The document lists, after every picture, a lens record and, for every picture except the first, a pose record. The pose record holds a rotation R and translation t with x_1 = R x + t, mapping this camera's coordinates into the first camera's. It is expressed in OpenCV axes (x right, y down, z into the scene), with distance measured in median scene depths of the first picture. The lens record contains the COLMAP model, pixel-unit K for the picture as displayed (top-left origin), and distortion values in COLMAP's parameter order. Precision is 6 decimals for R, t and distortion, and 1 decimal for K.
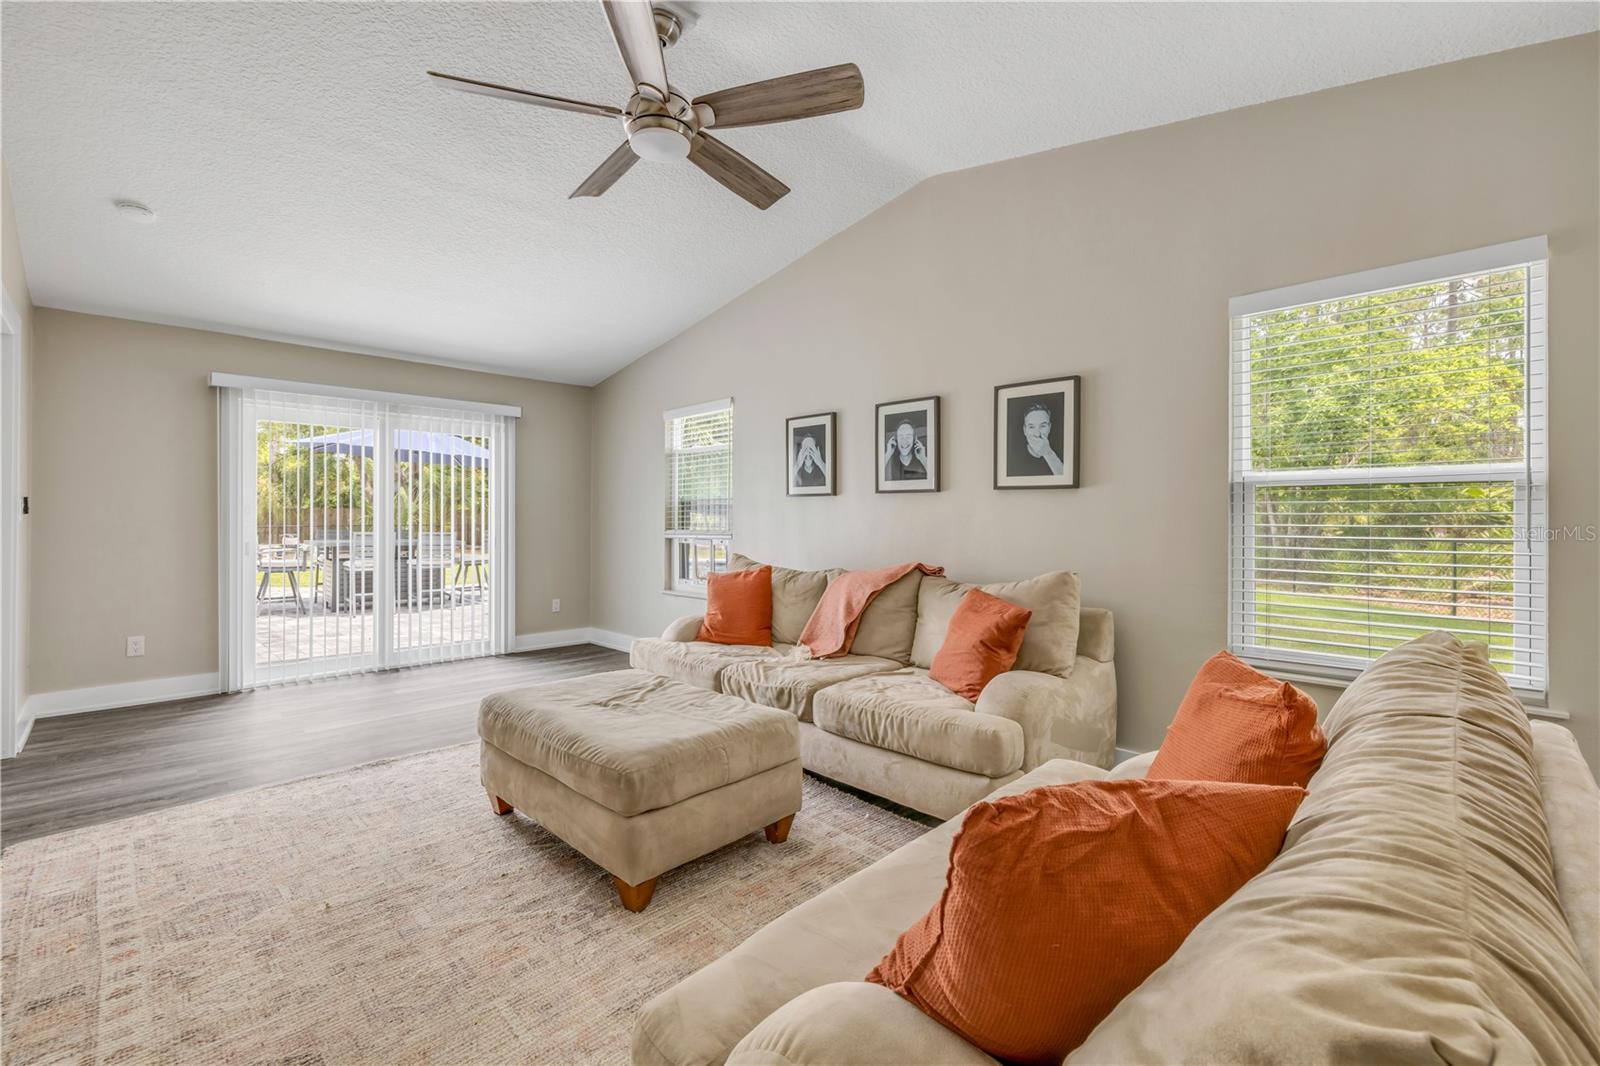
lens RADIAL K [[678.9, 0, 795.4], [0, 678.9, 517.0], [0, 0, 1]] dist [-0.000742, -0.000144]
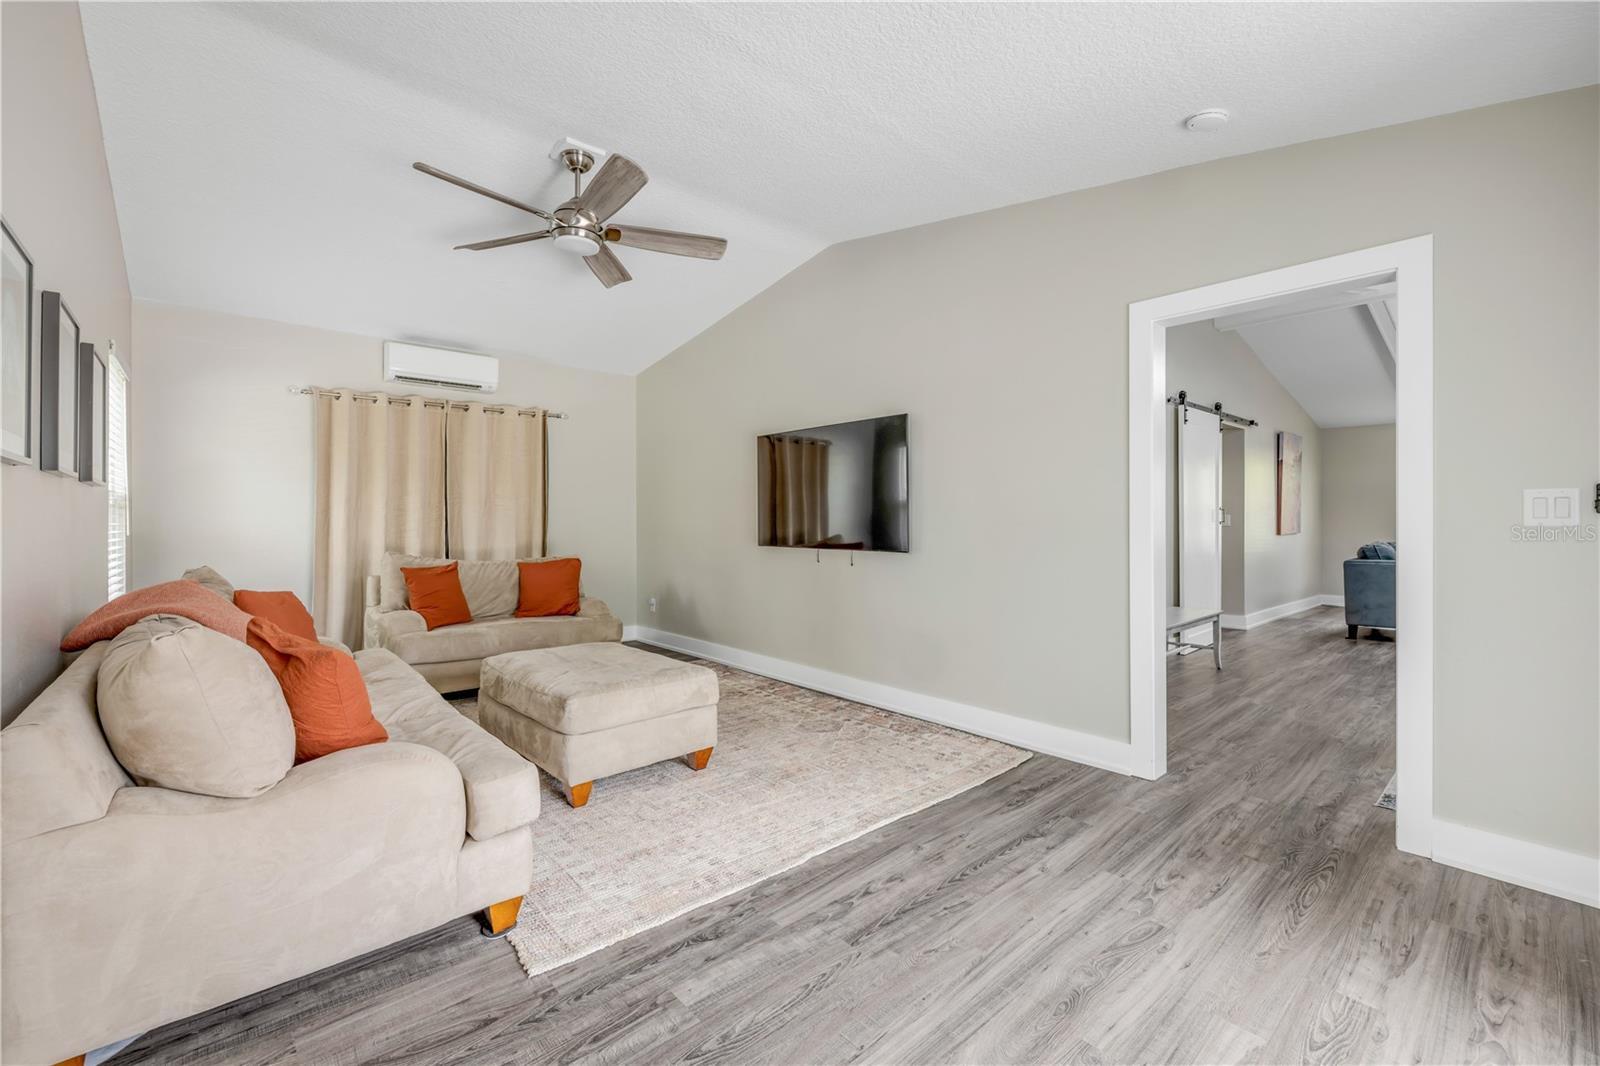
lens RADIAL K [[673.7, 0, 793.7], [0, 673.7, 525.2], [0, 0, 1]] dist [-0.001853, -0.000104]
pose [[-0.997765, 0.000793, 0.066812, -0.506540], [0.001486, 0.999946, 0.010327, 0.000357], [-0.066801, 0.010403, -0.997712, 1.612172]]
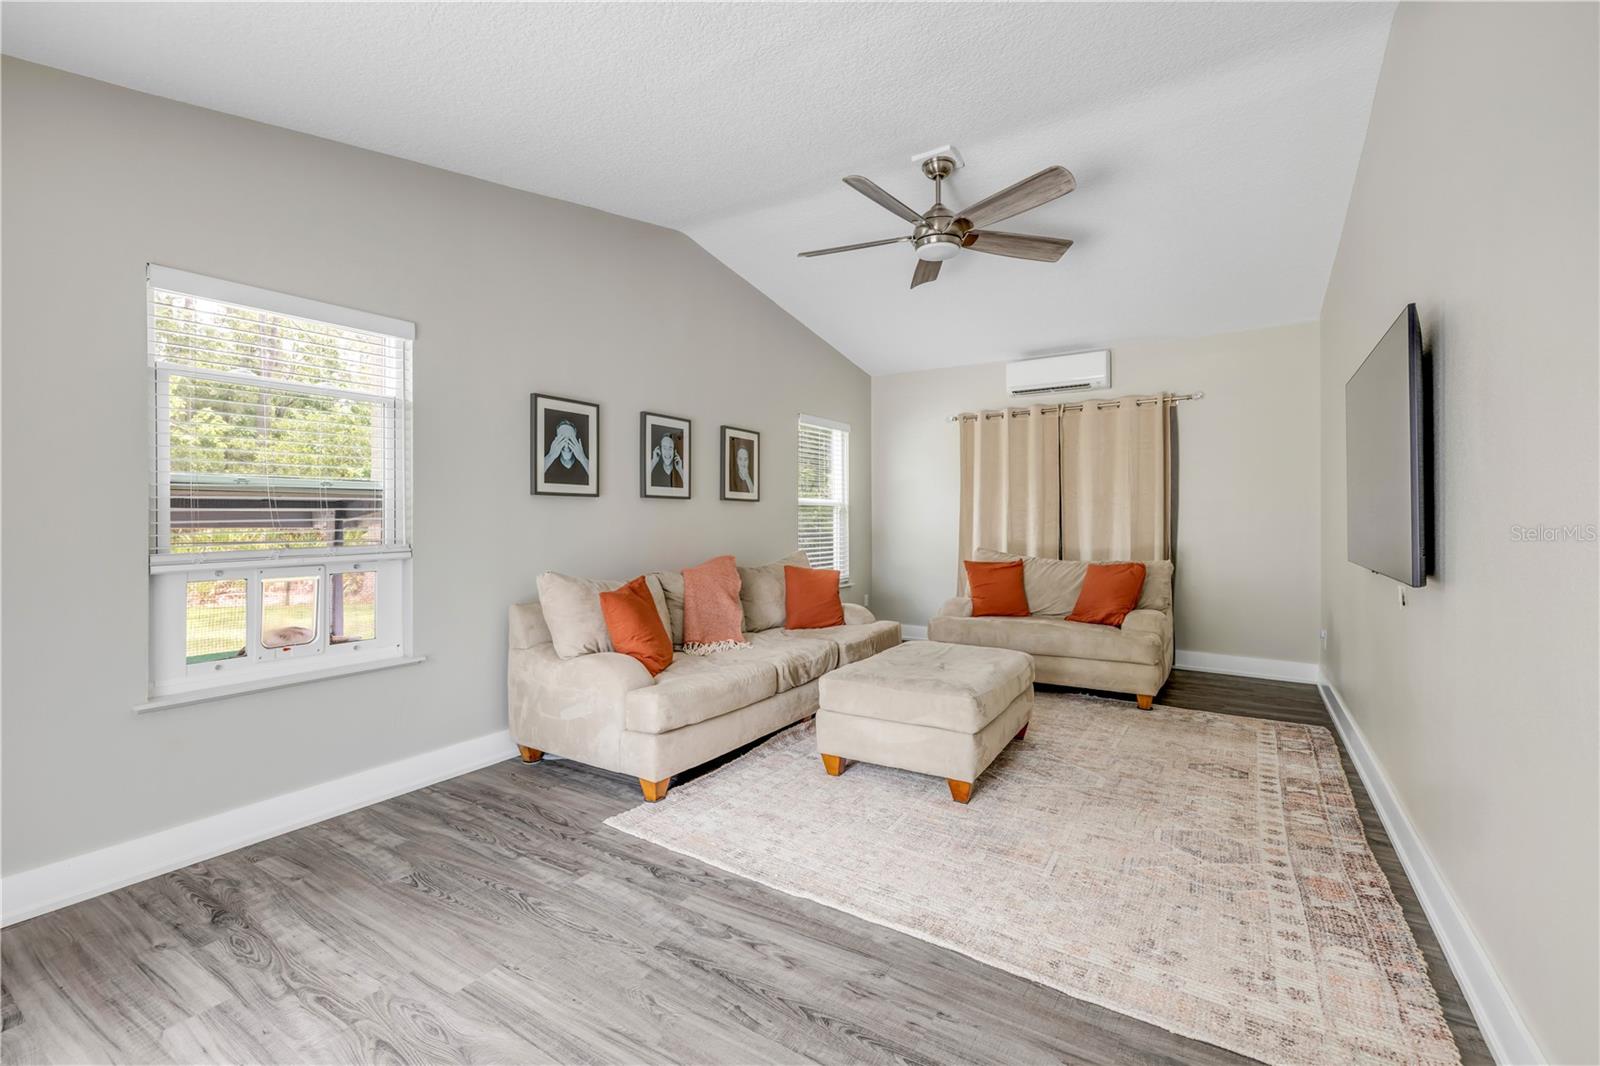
lens RADIAL K [[682.7, 0, 797.5], [0, 682.7, 524.4], [0, 0, 1]] dist [-0.001625, 0.000257]
pose [[-0.212440, -0.006731, 0.977151, -1.050447], [0.005447, 0.999953, 0.008073, -0.000973], [-0.977159, 0.007038, -0.212394, 1.100362]]
